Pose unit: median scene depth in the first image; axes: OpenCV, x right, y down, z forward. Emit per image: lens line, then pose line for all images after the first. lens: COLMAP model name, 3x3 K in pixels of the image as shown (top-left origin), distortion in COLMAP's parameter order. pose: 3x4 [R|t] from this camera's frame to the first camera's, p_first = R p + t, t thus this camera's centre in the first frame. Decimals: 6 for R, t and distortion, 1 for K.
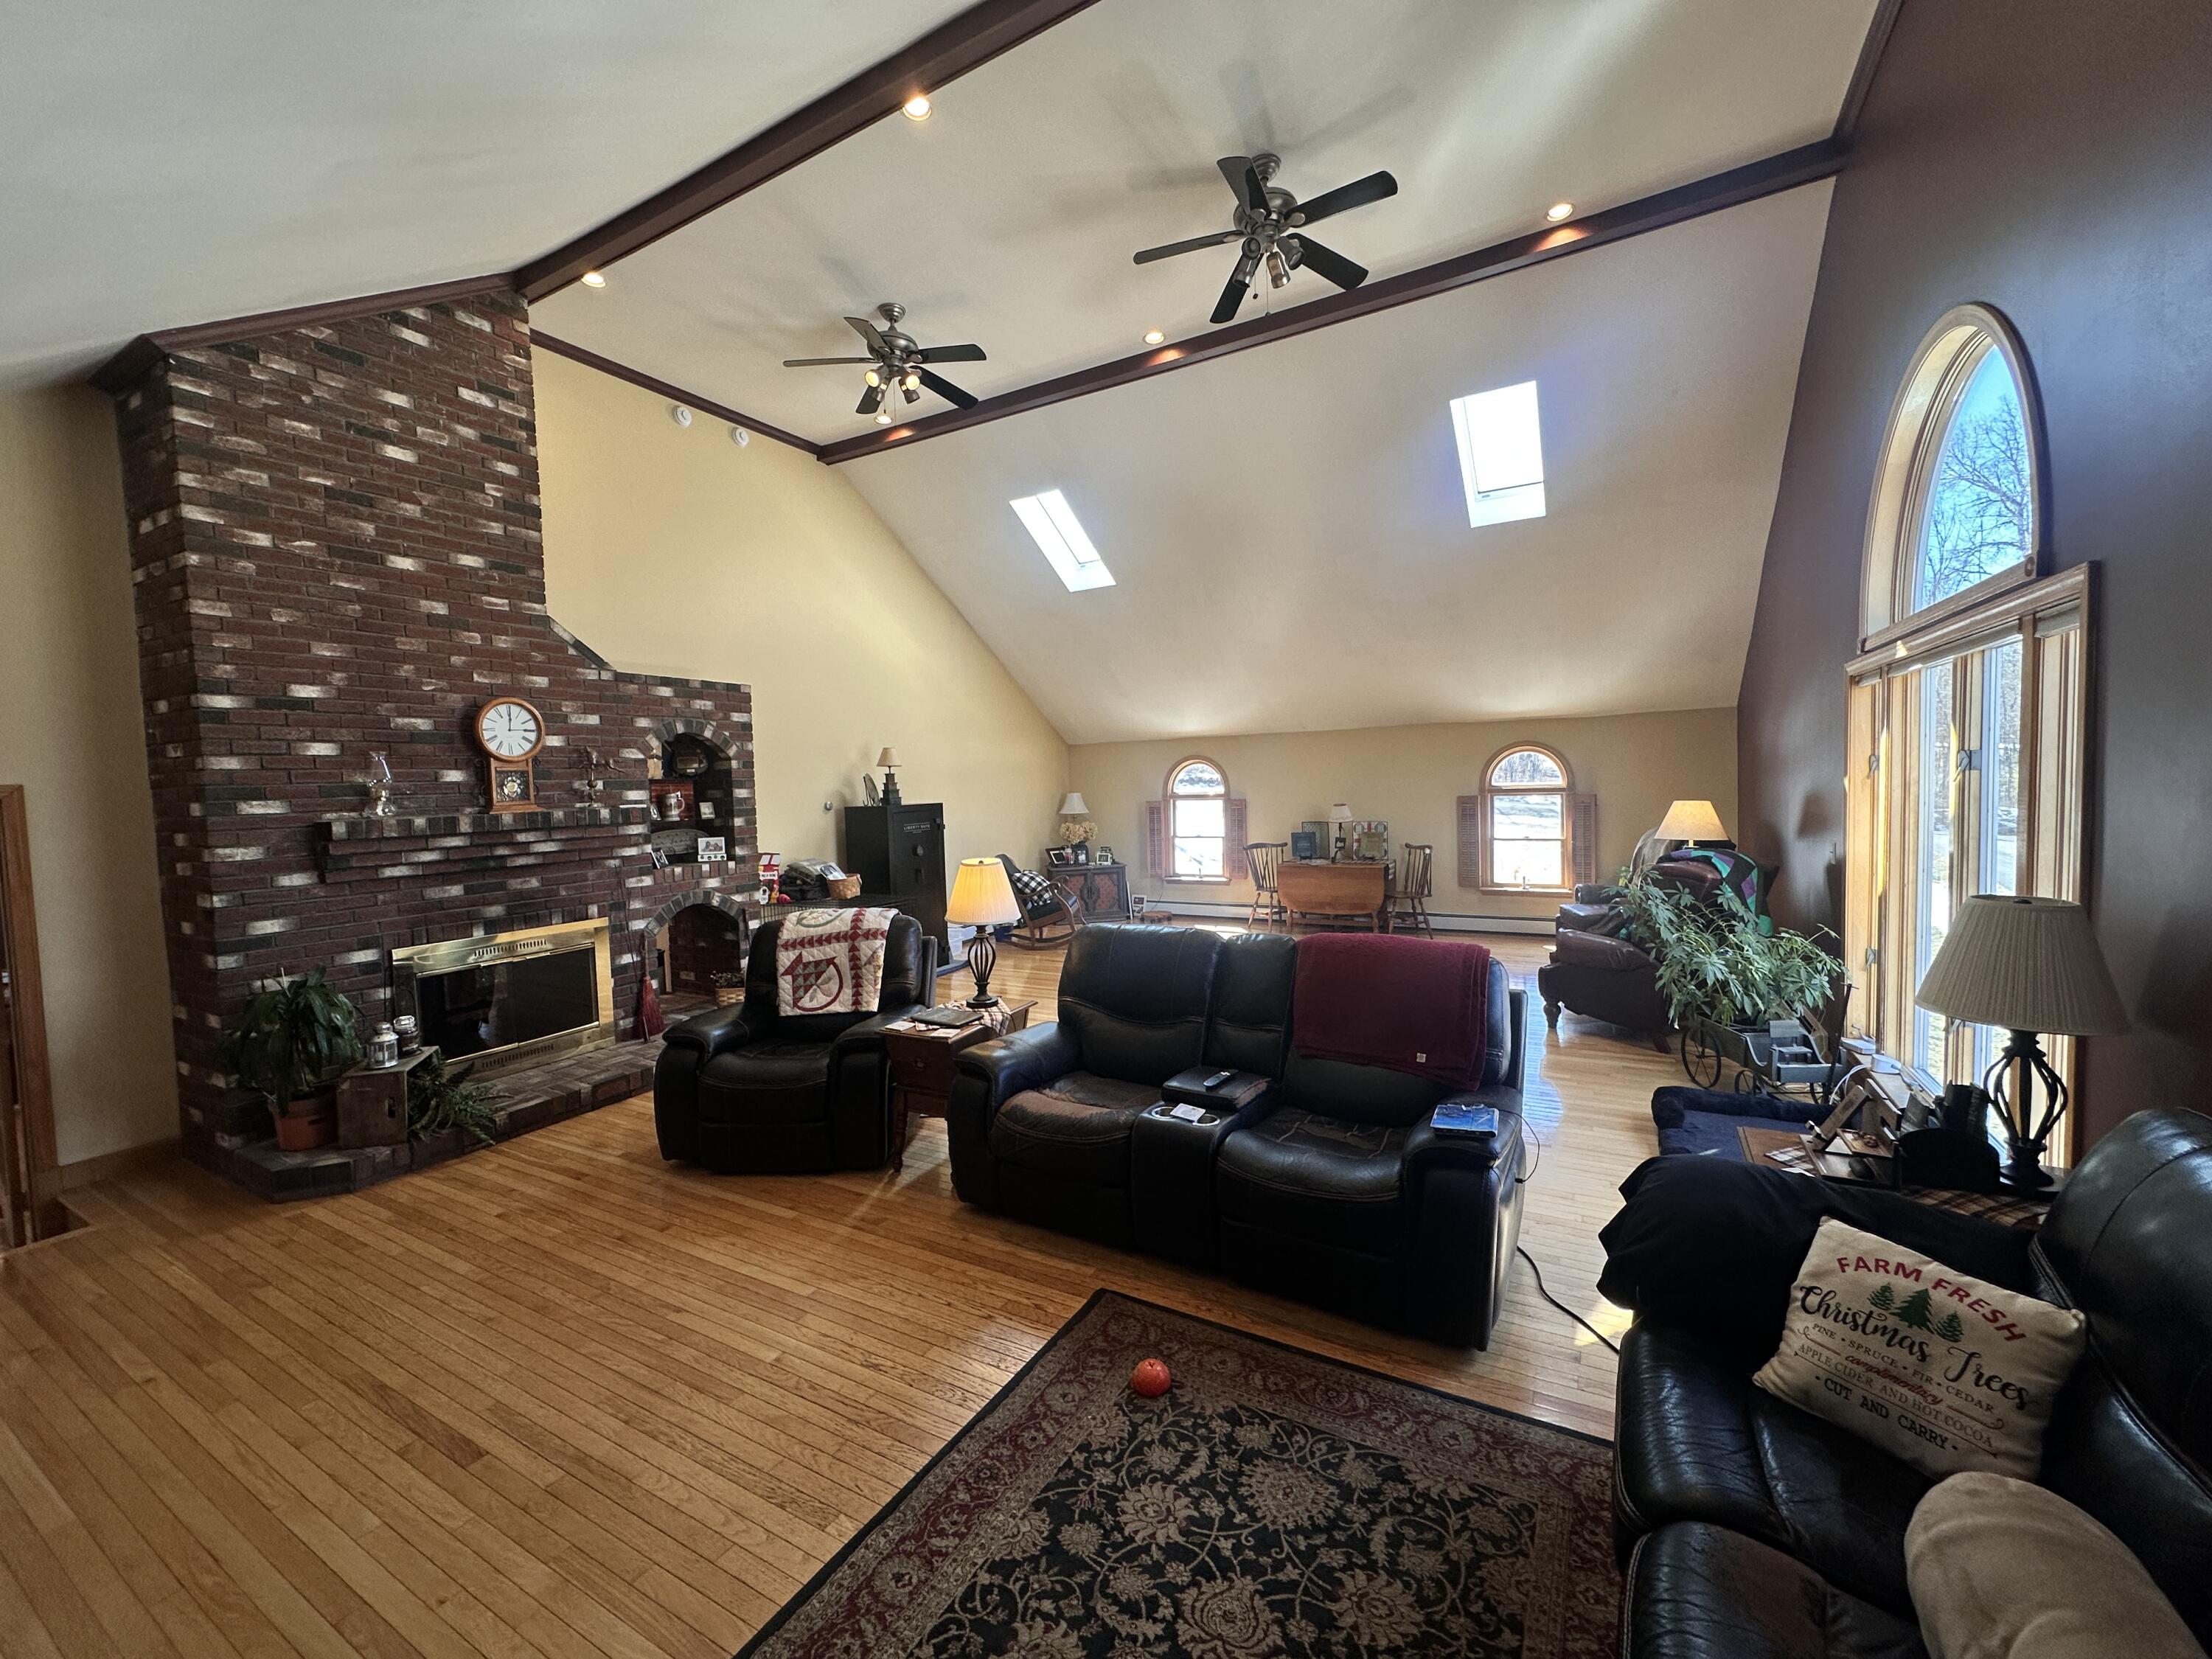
lens RADIAL K [[882.8, 0, 1105.0], [0, 882.8, 820.4], [0, 0, 1]] dist [0.002966, -0.000899]
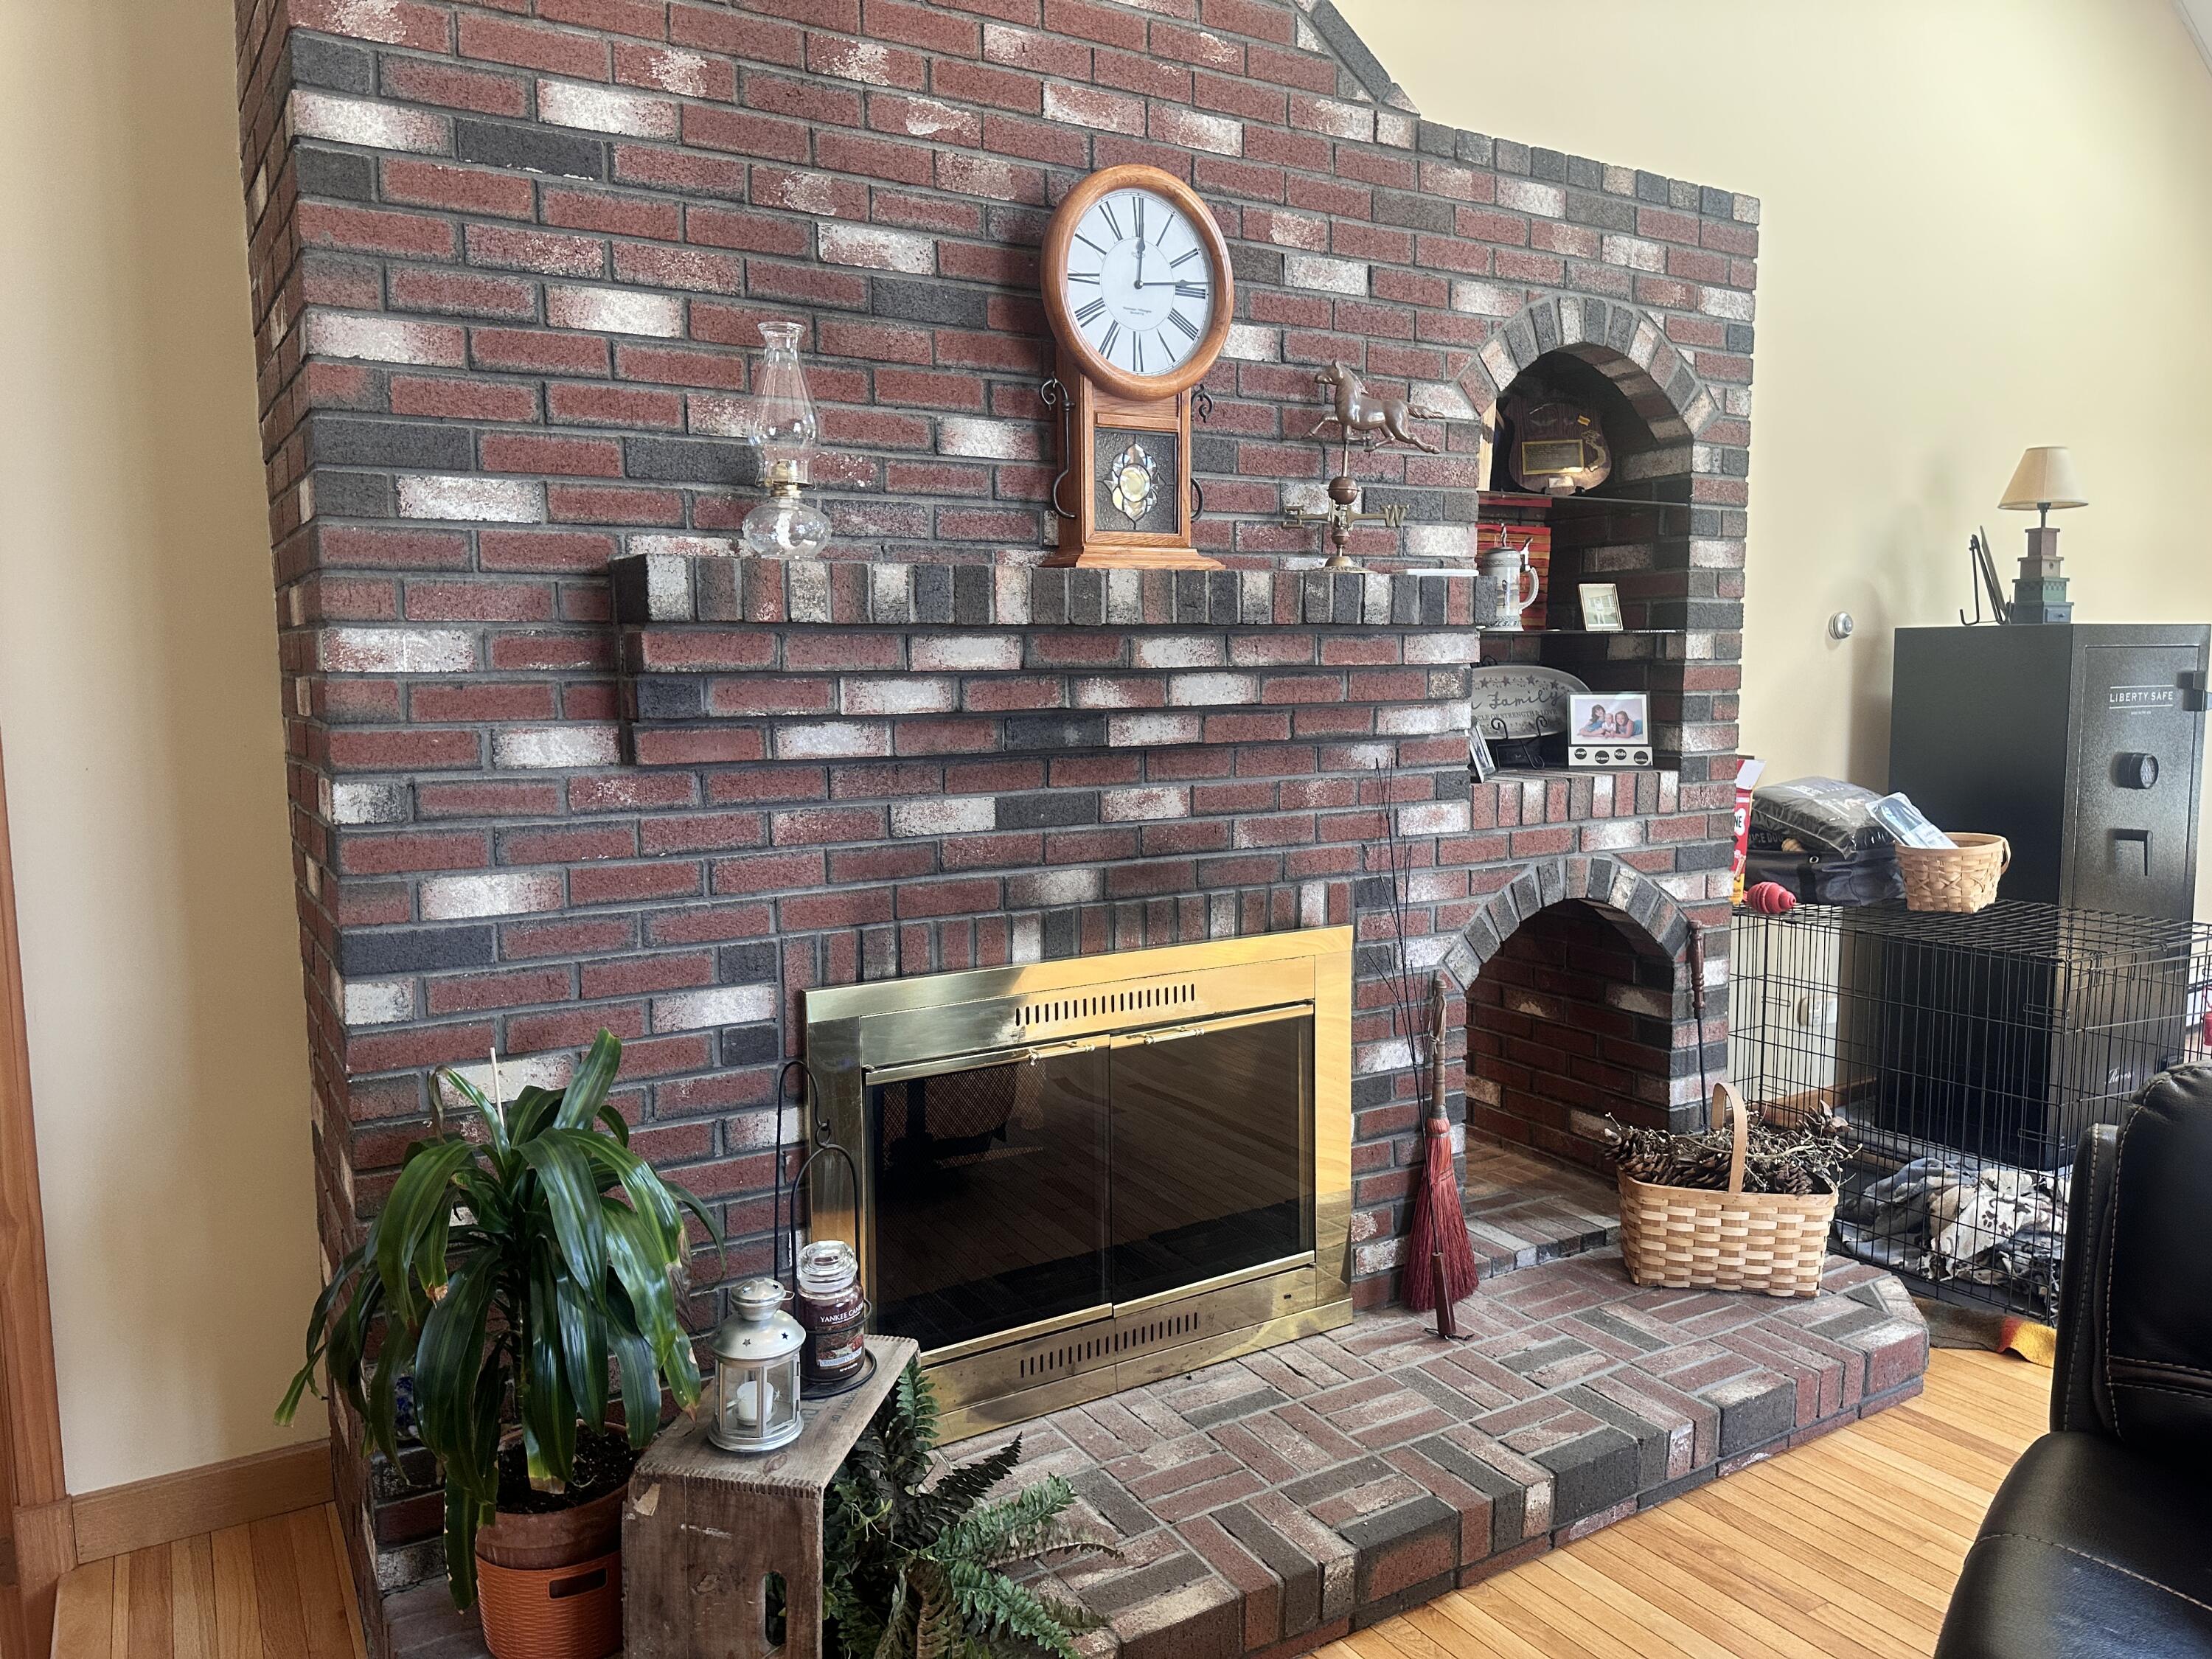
lens RADIAL K [[1564.0, 0, 1116.8], [0, 1564.0, 836.8], [0, 0, 1]] dist [0.061071, -0.072026]
pose [[0.872222, 0.081660, -0.482244, -0.398230], [-0.042679, 0.994910, 0.091280, 0.032849], [0.487244, -0.059035, 0.871268, 0.510774]]
